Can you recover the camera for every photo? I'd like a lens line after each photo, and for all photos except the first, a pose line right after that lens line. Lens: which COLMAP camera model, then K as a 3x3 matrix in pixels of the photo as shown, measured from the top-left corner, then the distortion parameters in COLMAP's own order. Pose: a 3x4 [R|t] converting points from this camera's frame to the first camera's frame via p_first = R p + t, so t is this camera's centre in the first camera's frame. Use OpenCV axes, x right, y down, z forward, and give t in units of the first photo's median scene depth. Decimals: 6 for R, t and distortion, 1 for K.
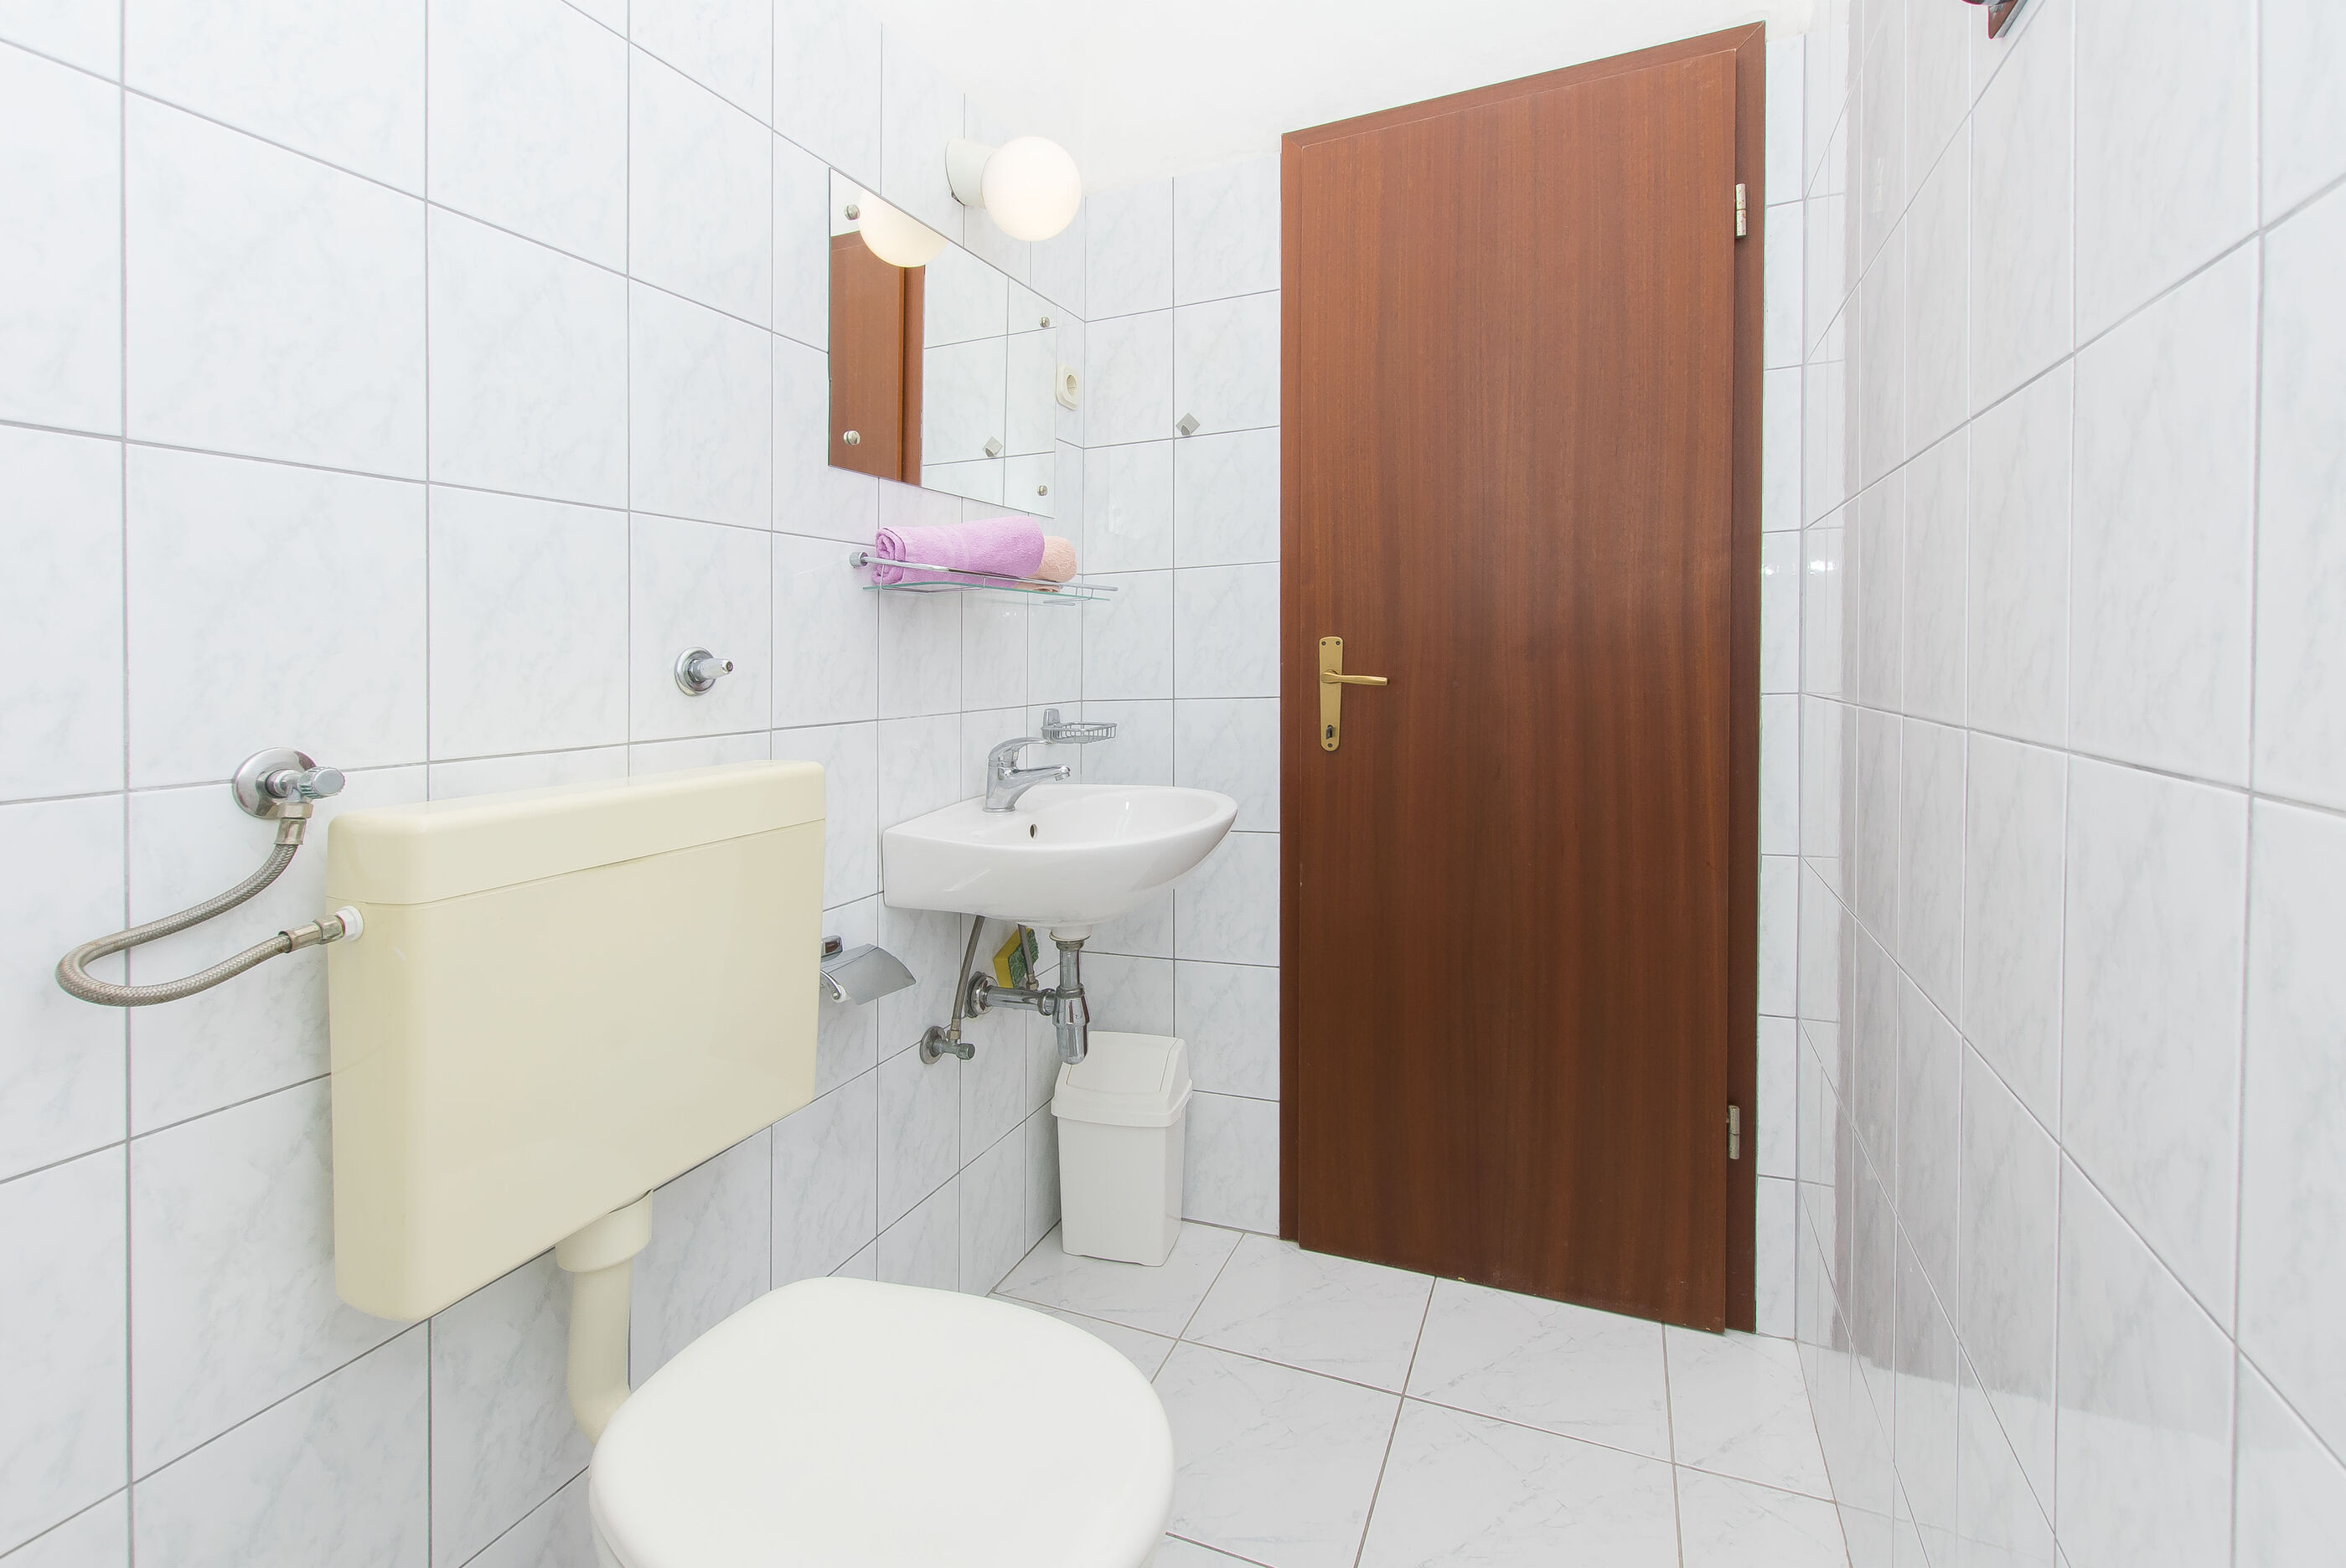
lens RADIAL K [[1058.0, 0, 1173.0], [0, 1058.0, 784.0], [0, 0, 1]] dist [-0.000037, -0.000536]
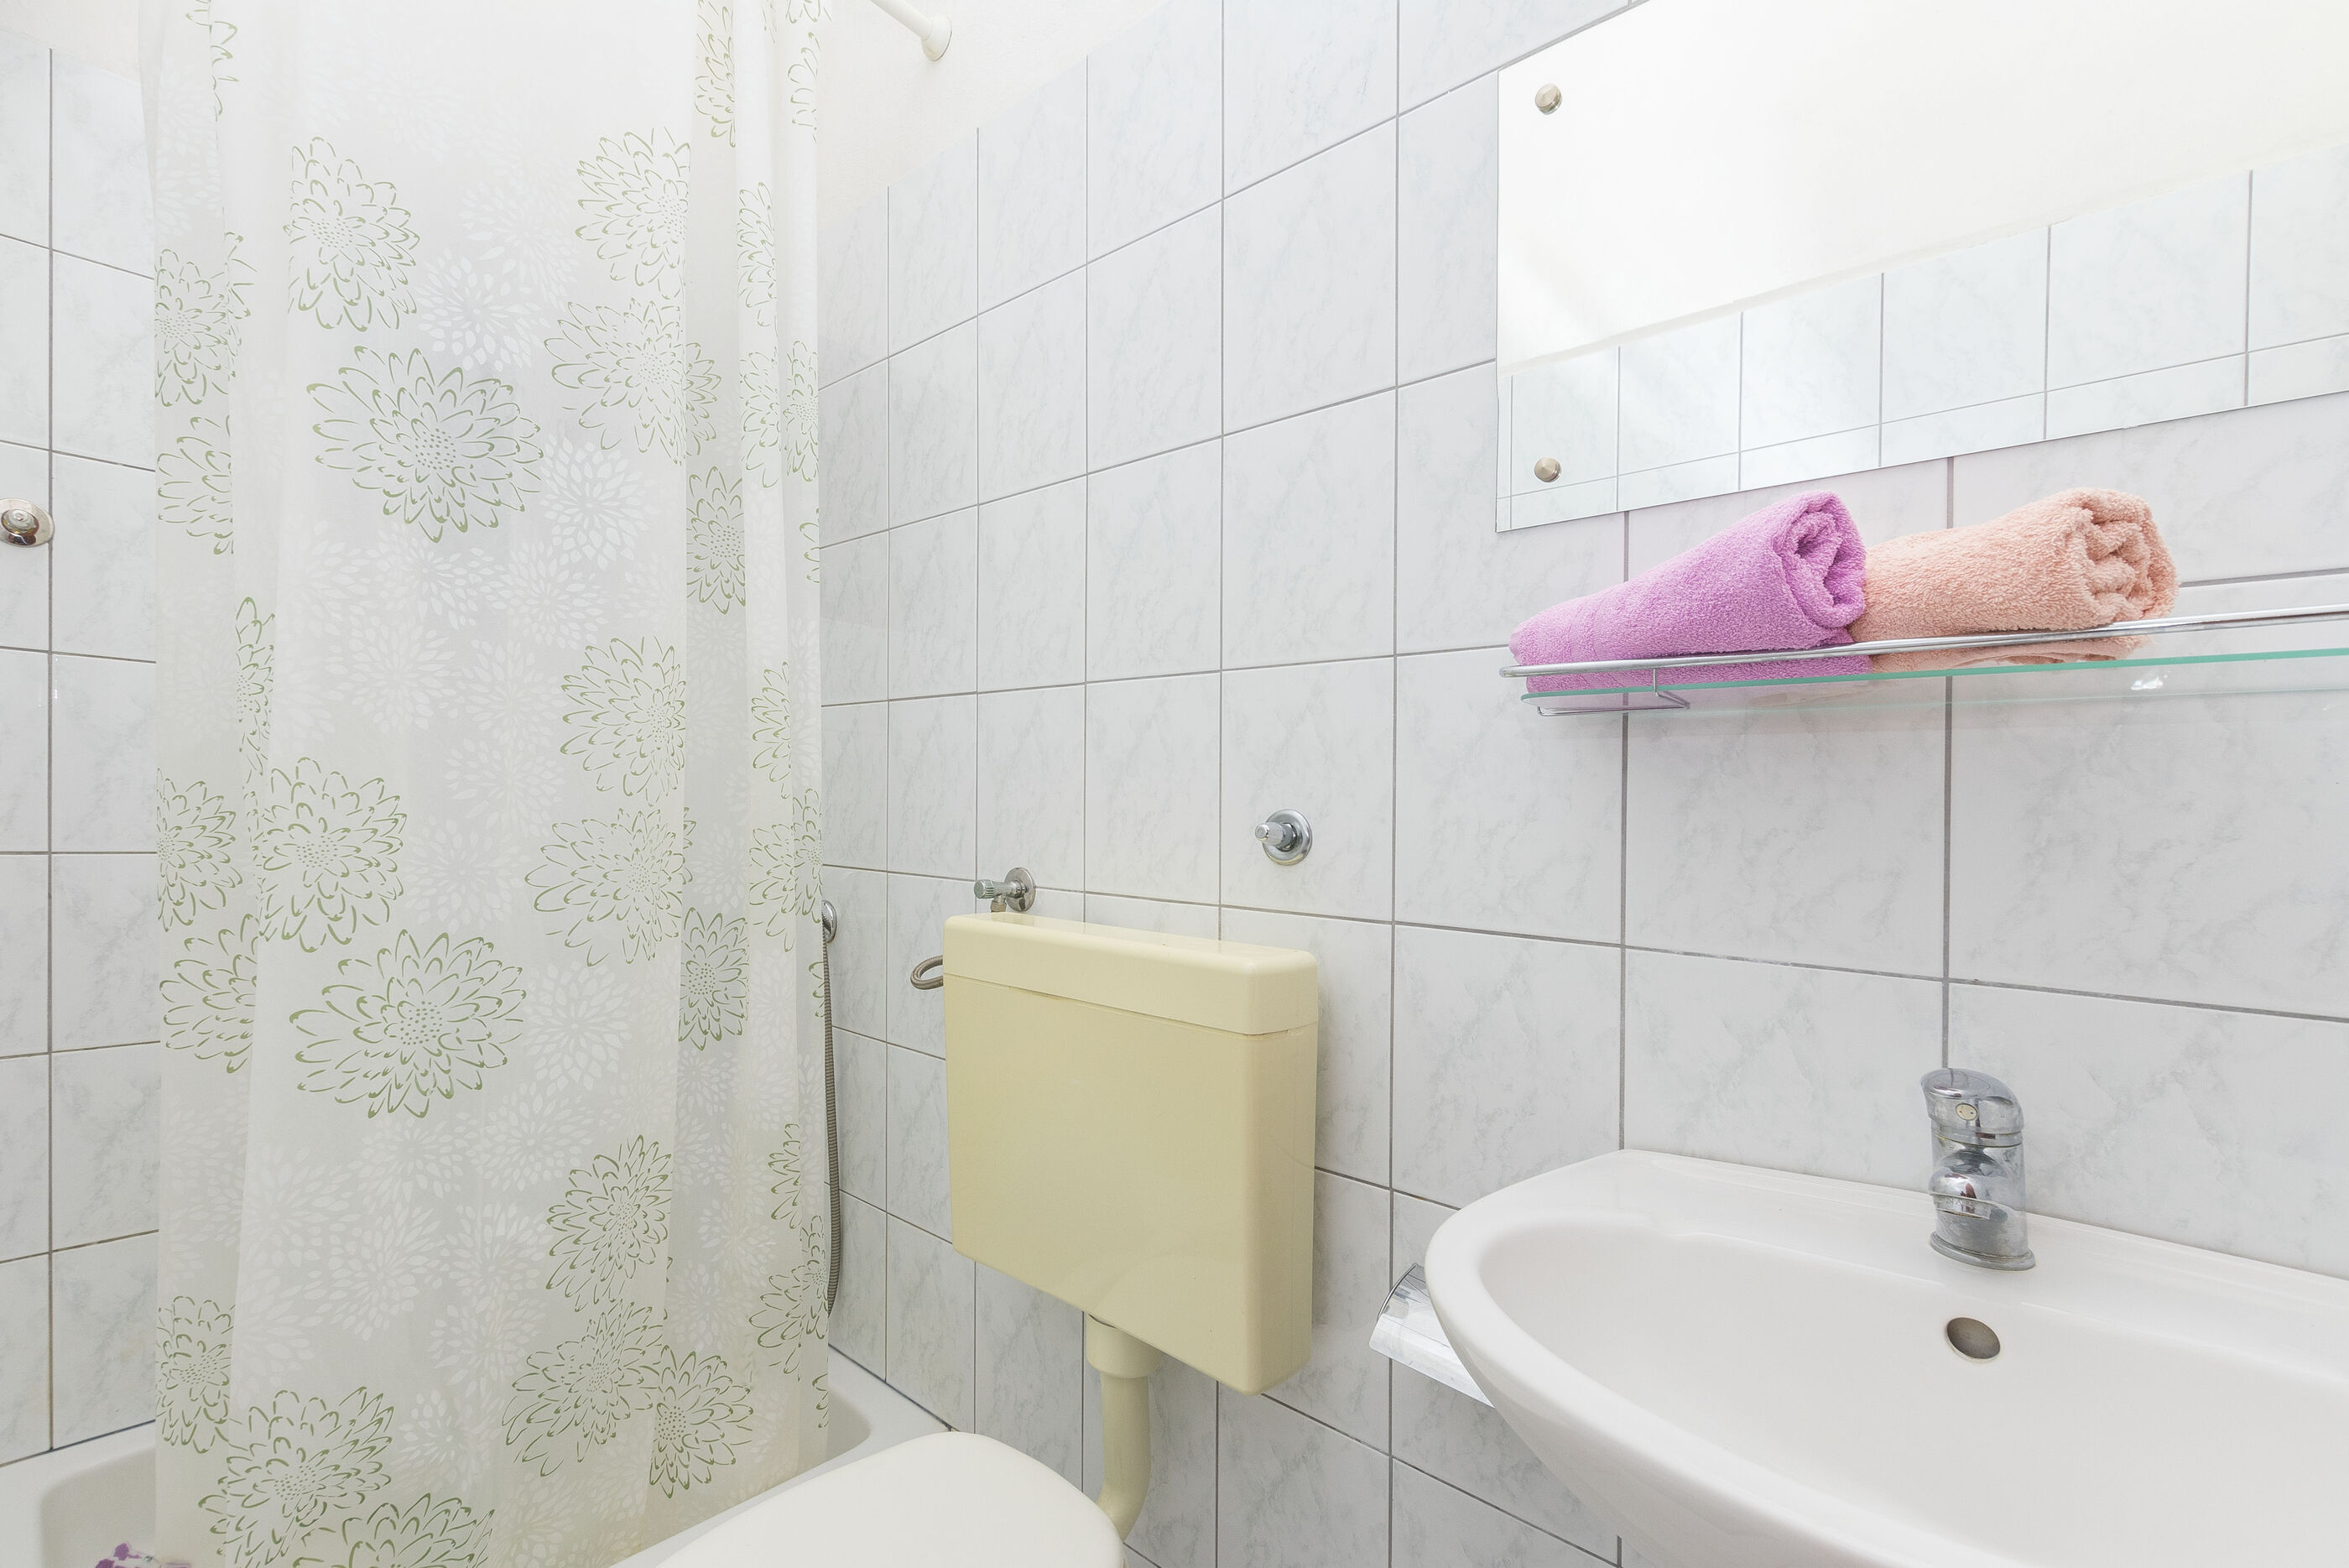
lens RADIAL K [[1059.5, 0, 1174.5], [0, 1059.5, 784.0], [0, 0, 1]] dist [-0.000037, -0.000536]
pose [[-0.345212, 0.029002, -0.938077, 0.415511], [-0.091222, 0.993753, 0.064293, -0.209016], [0.934081, 0.107768, -0.340410, 1.277317]]
